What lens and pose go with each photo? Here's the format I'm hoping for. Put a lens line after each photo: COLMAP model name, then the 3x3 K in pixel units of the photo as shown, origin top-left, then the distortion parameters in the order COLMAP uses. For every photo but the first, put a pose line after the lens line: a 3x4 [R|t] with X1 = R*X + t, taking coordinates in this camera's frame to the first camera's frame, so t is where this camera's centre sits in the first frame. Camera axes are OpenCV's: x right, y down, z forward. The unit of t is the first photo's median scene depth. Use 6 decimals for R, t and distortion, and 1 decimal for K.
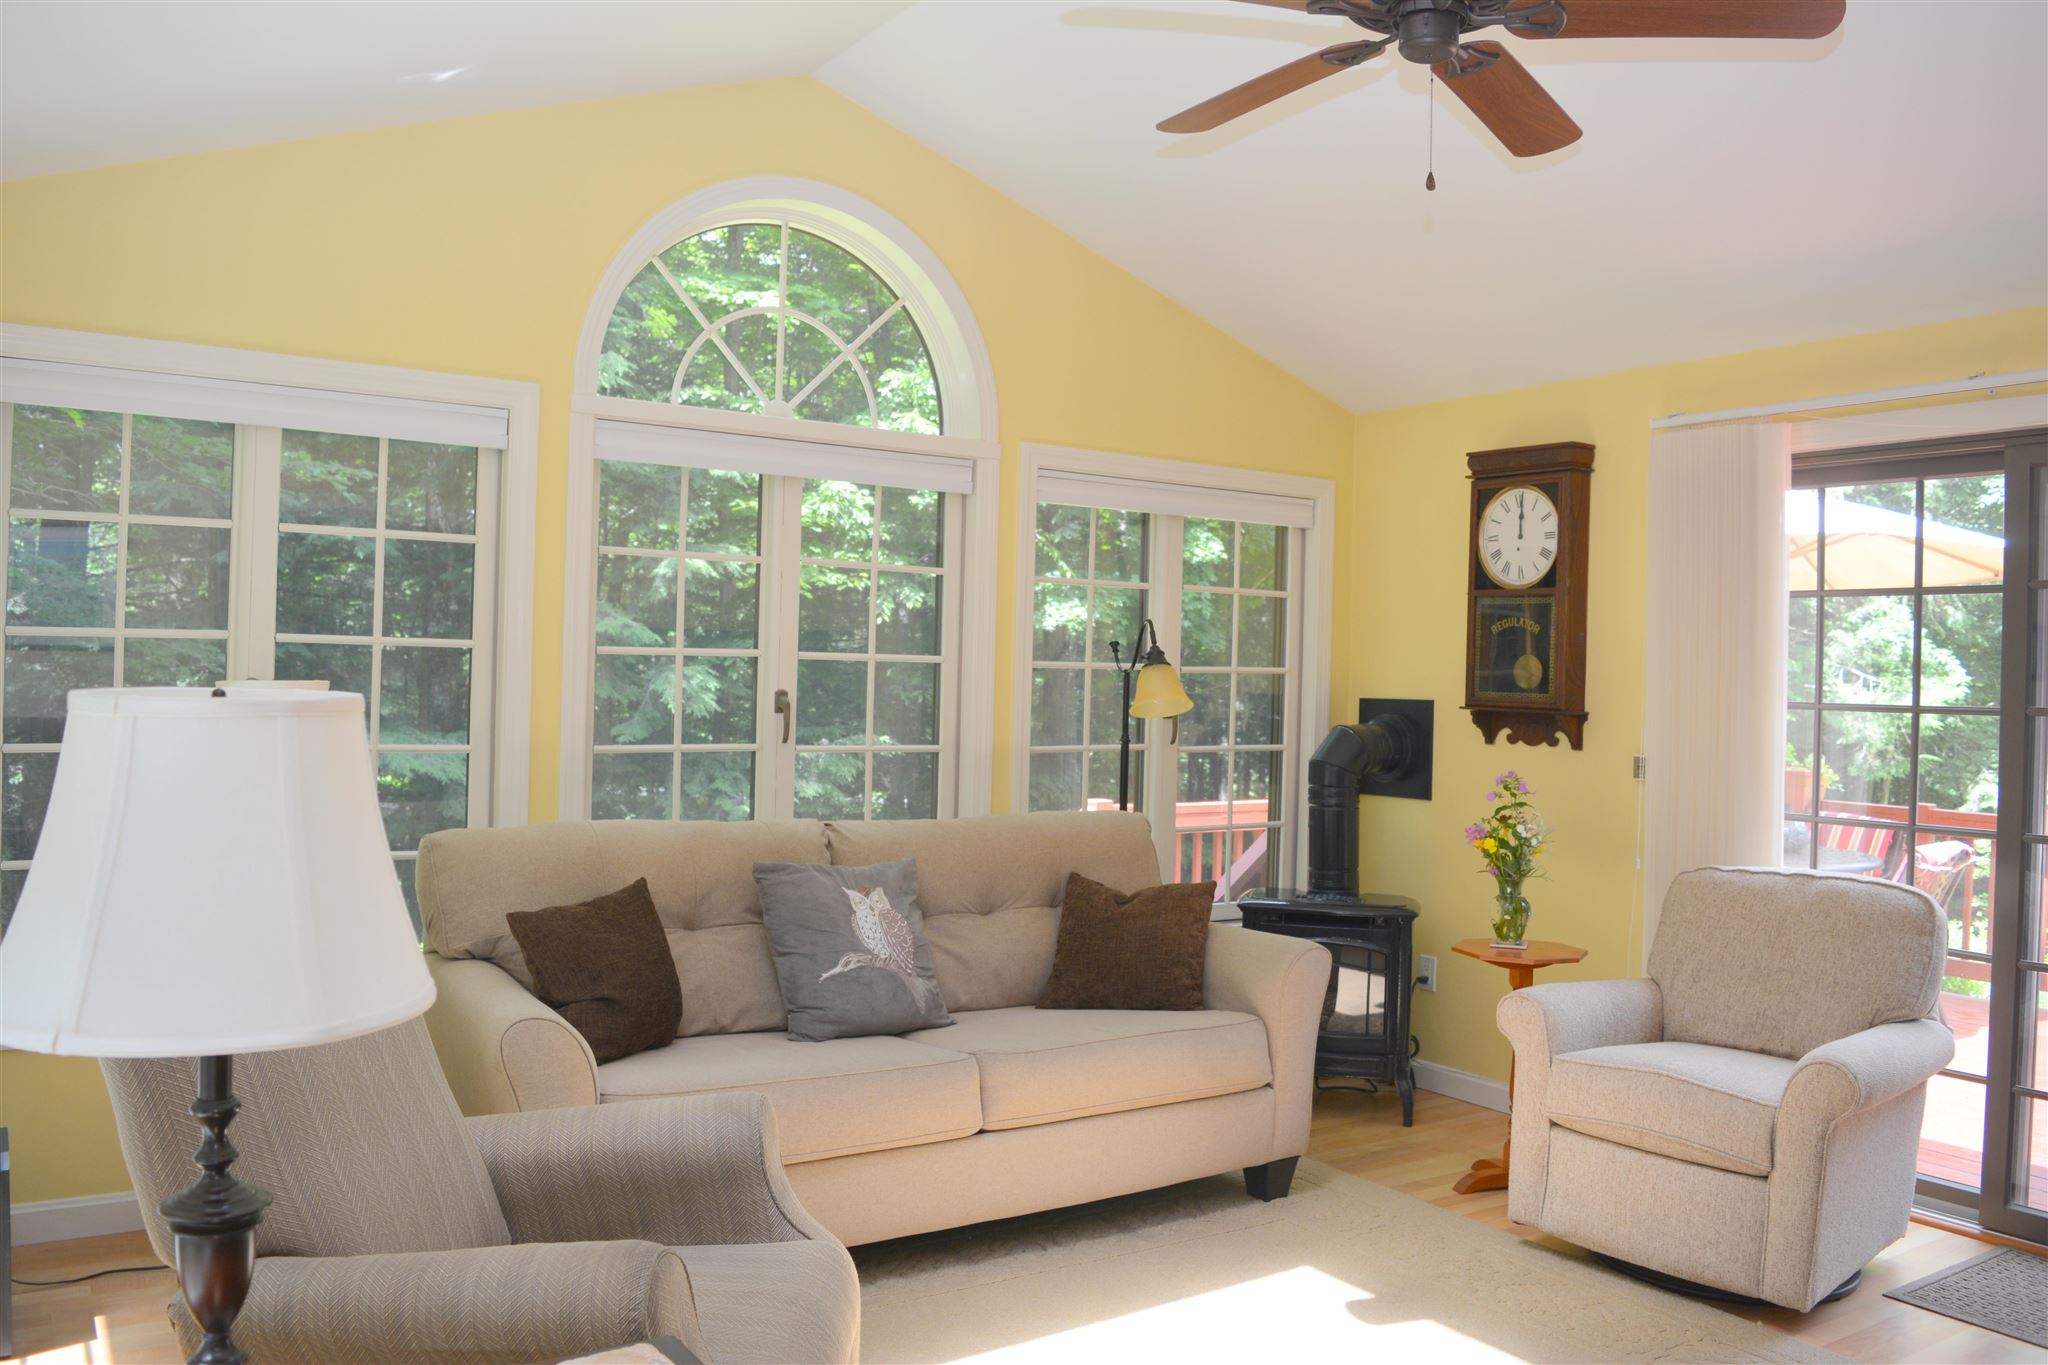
lens RADIAL K [[1582.6, 0, 1008.7], [0, 1582.6, 679.4], [0, 0, 1]] dist [-0.093539, 0.015663]
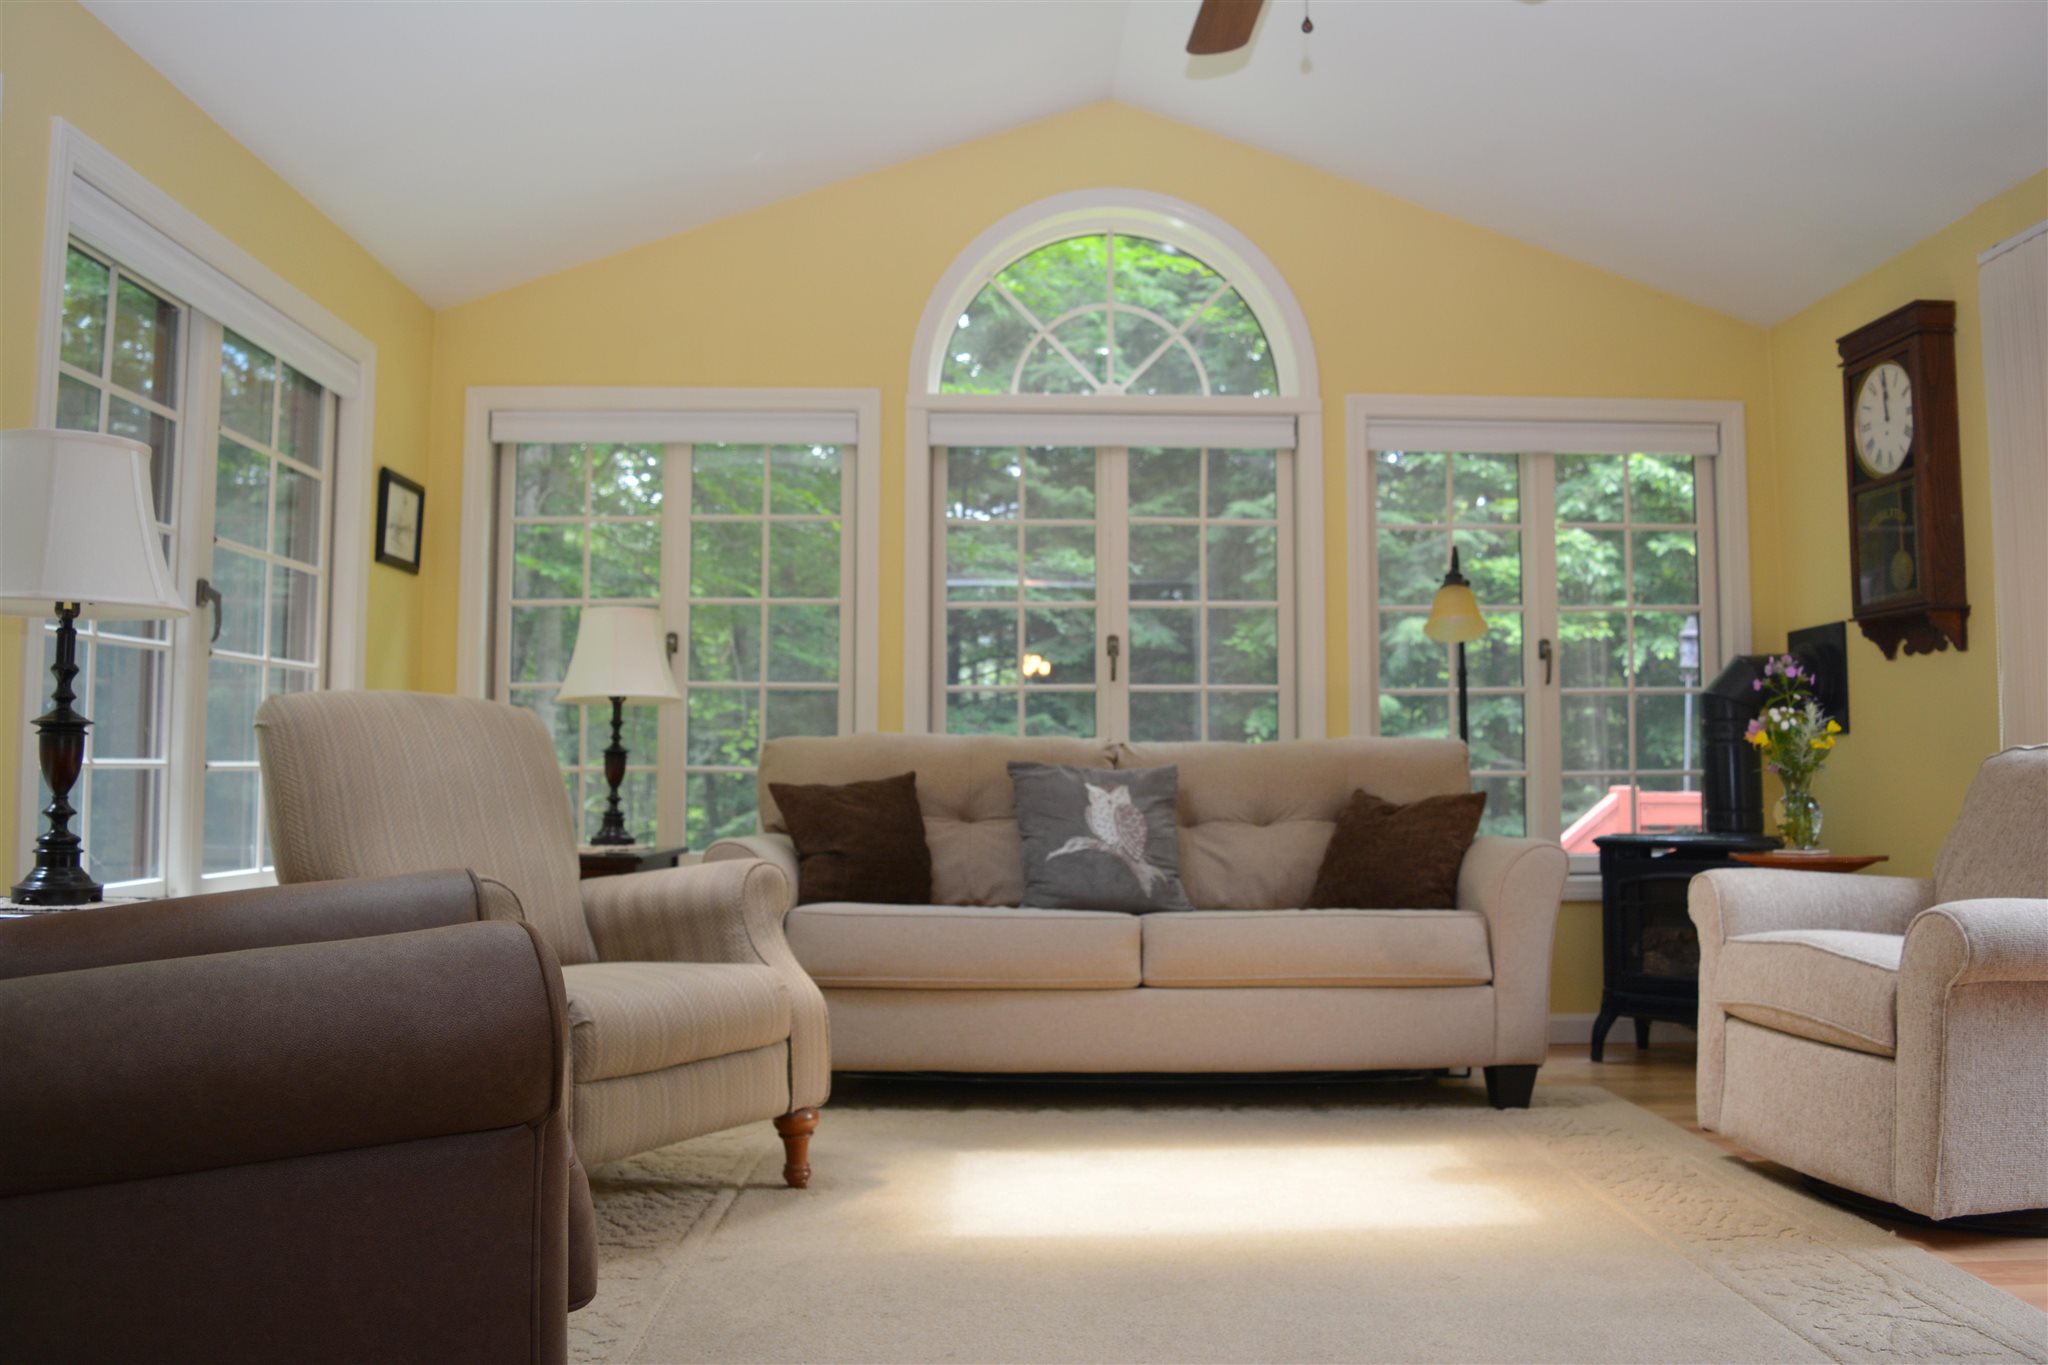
lens RADIAL K [[1582.6, 0, 1019.2], [0, 1582.6, 678.7], [0, 0, 1]] dist [-0.093539, 0.015663]
pose [[0.851394, -0.056833, -0.521439, 0.444120], [0.018917, 0.996793, -0.077756, 0.143573], [0.524186, 0.056337, 0.849738, 0.014248]]
